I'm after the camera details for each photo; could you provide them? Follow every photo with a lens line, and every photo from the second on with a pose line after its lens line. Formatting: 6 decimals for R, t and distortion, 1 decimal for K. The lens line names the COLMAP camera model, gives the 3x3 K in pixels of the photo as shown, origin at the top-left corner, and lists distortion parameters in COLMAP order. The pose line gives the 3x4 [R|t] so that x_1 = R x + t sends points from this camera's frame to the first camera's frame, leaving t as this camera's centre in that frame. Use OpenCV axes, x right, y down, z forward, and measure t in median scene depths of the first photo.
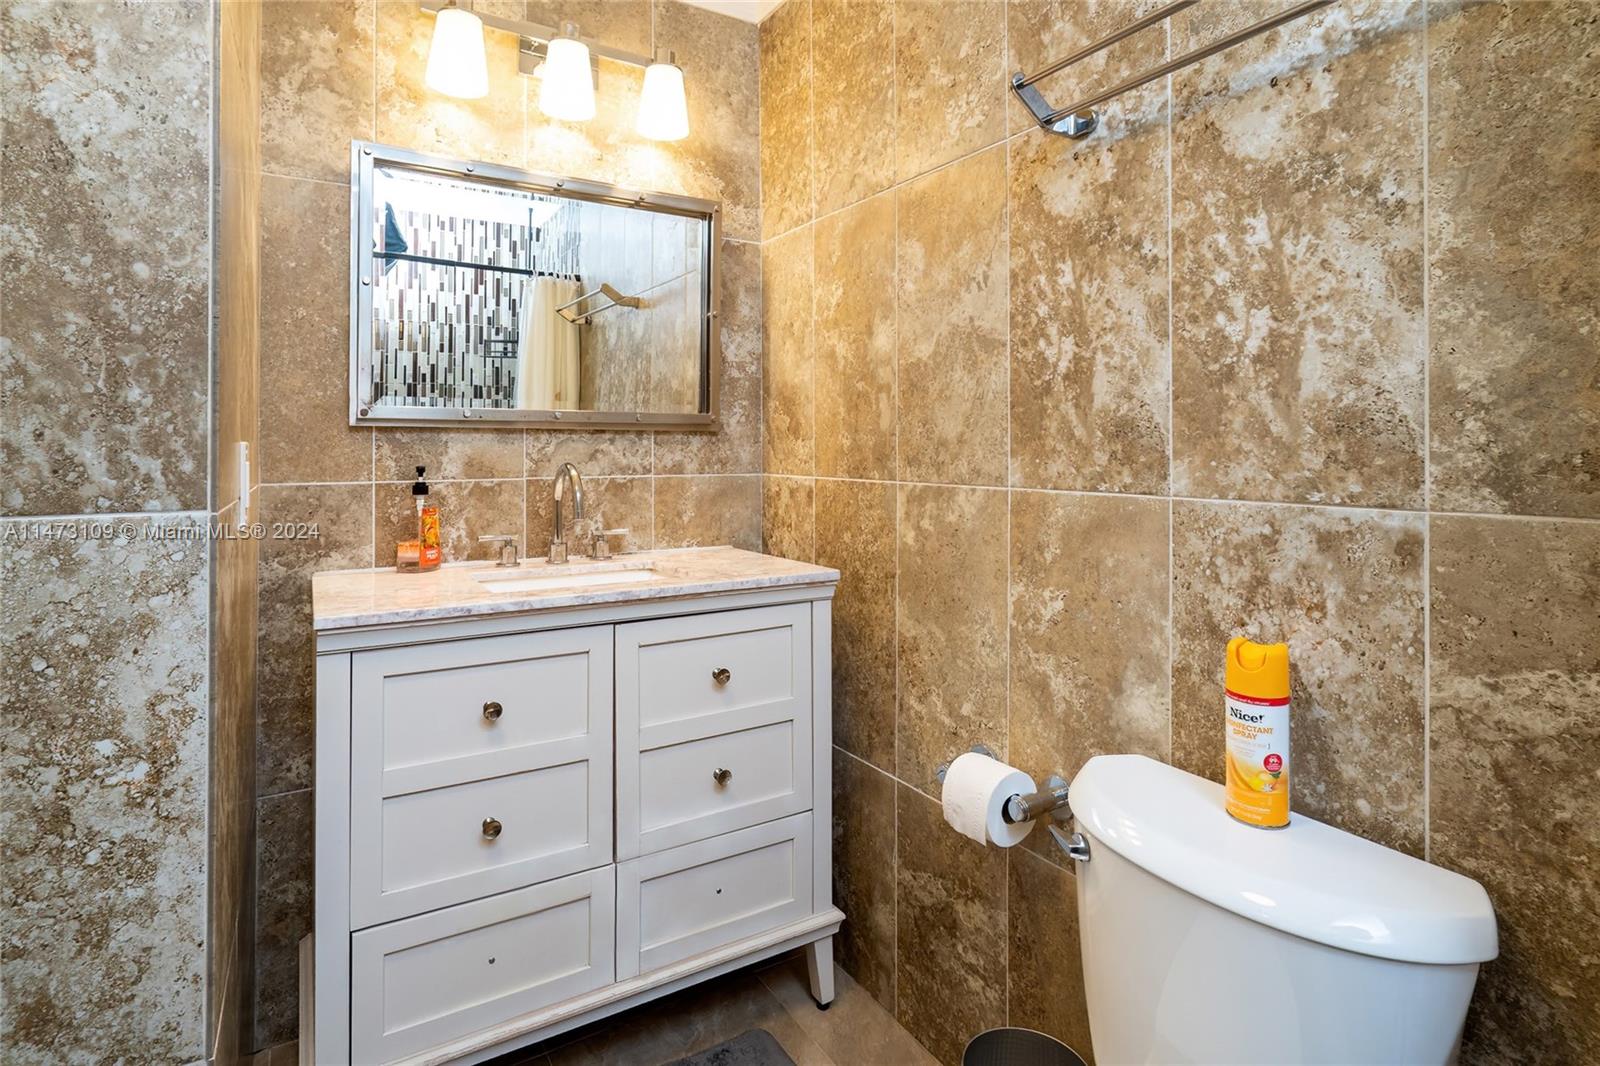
lens RADIAL K [[822.7, 0, 797.6], [0, 822.7, 443.0], [0, 0, 1]] dist [-0.008877, 0.002968]
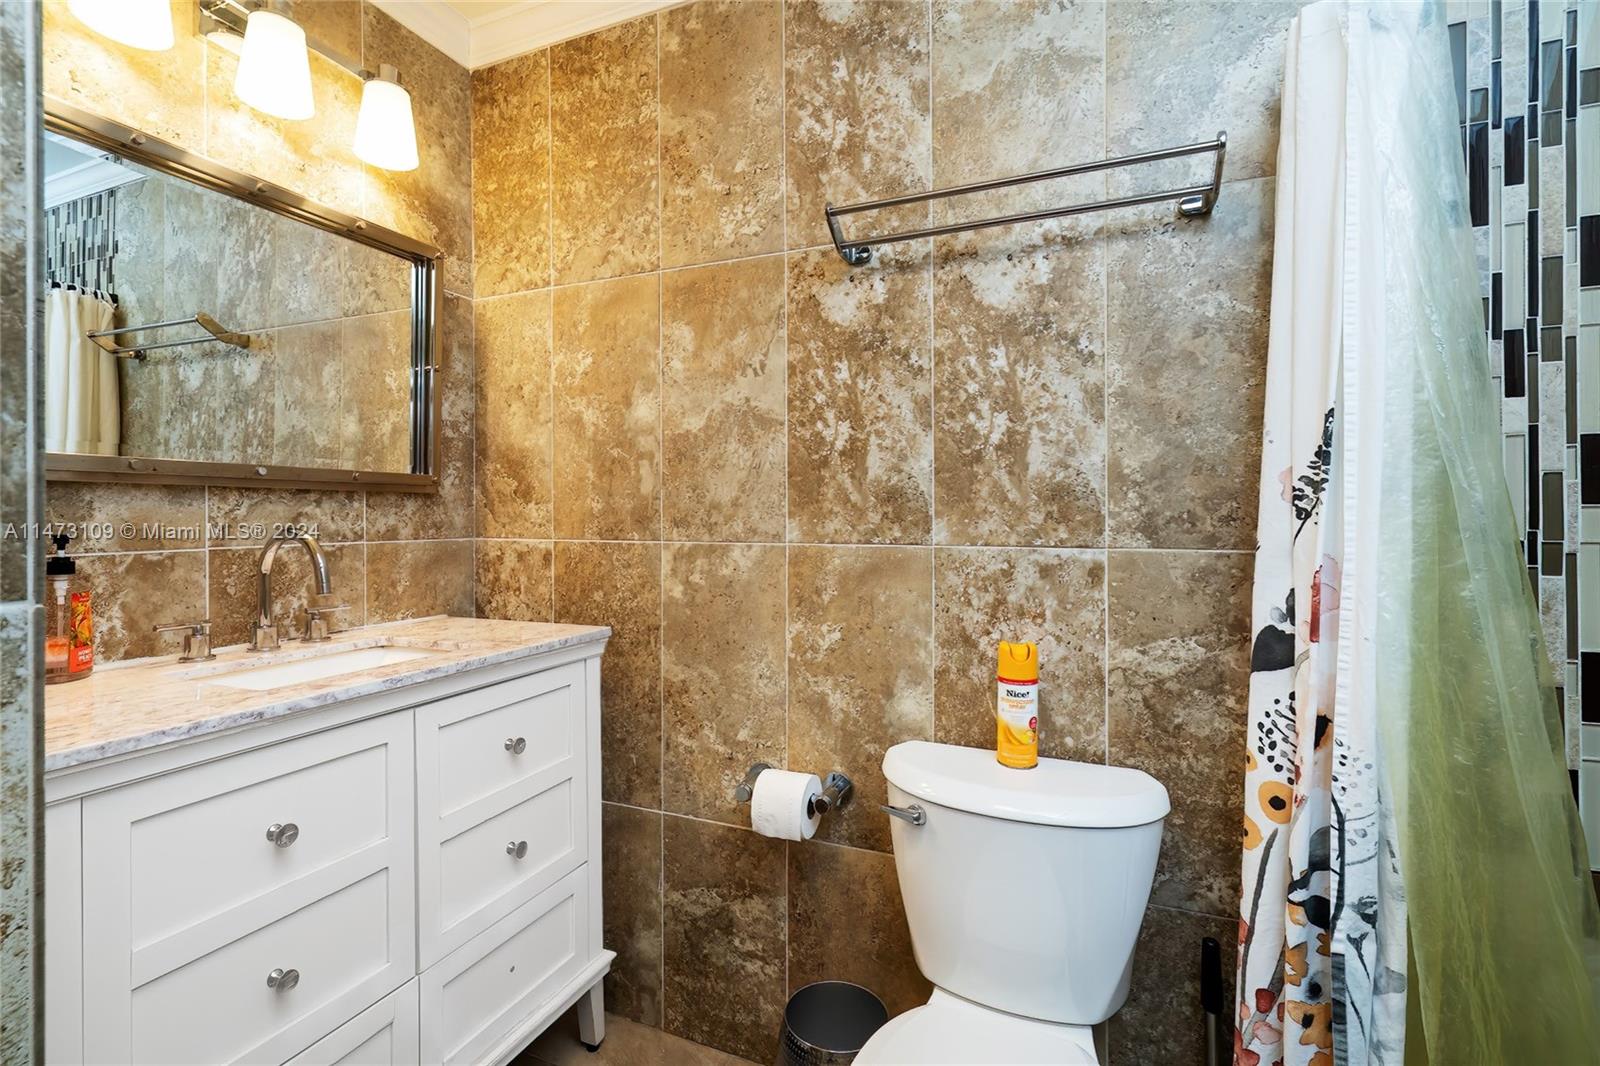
lens RADIAL K [[740.2, 0, 776.7], [0, 740.2, 514.7], [0, 0, 1]] dist [-0.010279, 0.000245]
pose [[0.813820, -0.001331, 0.581115, -0.395479], [-0.001795, 0.999987, 0.004804, 0.007592], [-0.581114, -0.004953, 0.813807, 0.133245]]
